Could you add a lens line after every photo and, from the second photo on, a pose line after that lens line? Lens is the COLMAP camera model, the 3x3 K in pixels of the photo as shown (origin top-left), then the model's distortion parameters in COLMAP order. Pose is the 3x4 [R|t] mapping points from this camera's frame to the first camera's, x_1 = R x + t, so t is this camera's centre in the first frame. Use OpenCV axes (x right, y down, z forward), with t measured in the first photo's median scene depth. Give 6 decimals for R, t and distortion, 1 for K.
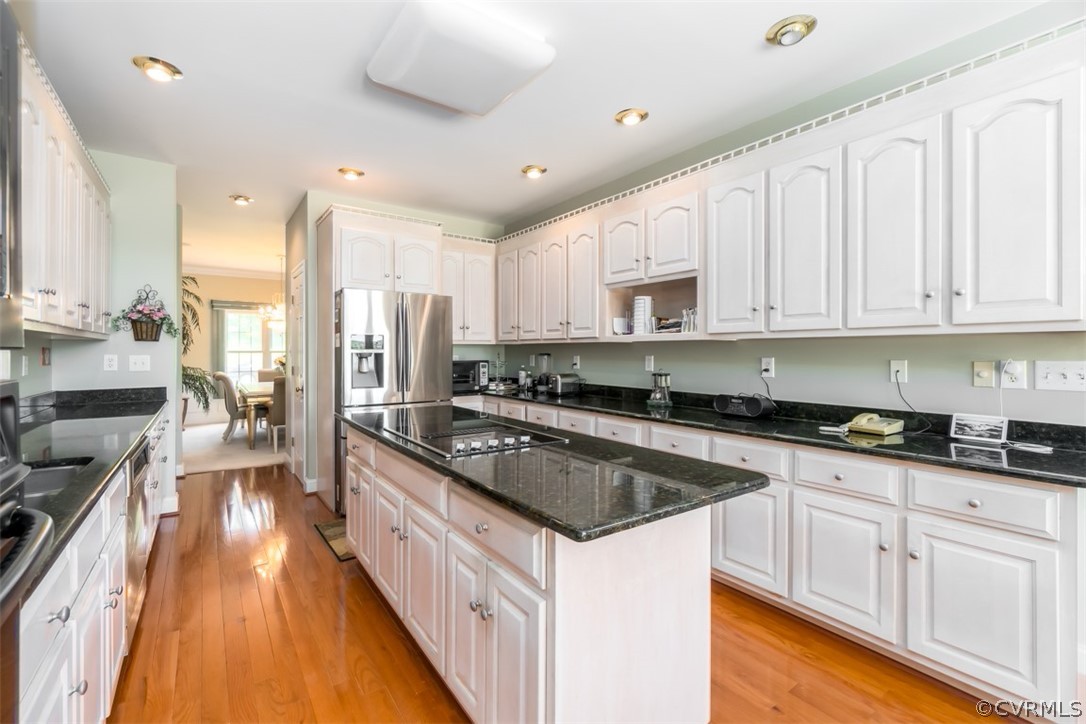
lens RADIAL K [[476.1, 0, 540.3], [0, 476.1, 357.7], [0, 0, 1]] dist [-0.002097, -0.000482]
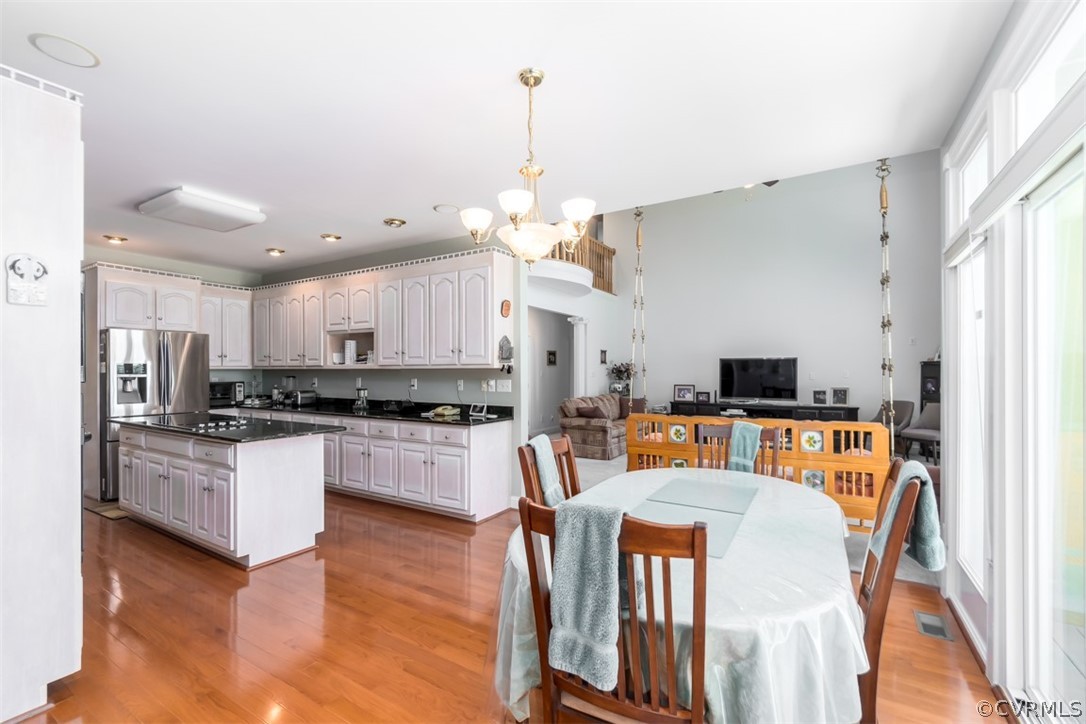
lens RADIAL K [[470.5, 0, 540.4], [0, 470.5, 372.2], [0, 0, 1]] dist [-0.002142, -0.000320]
pose [[0.920771, -0.003112, 0.390092, 0.176015], [0.006773, 0.999945, -0.008009, -0.005279], [-0.390046, 0.010017, 0.920741, -0.651179]]
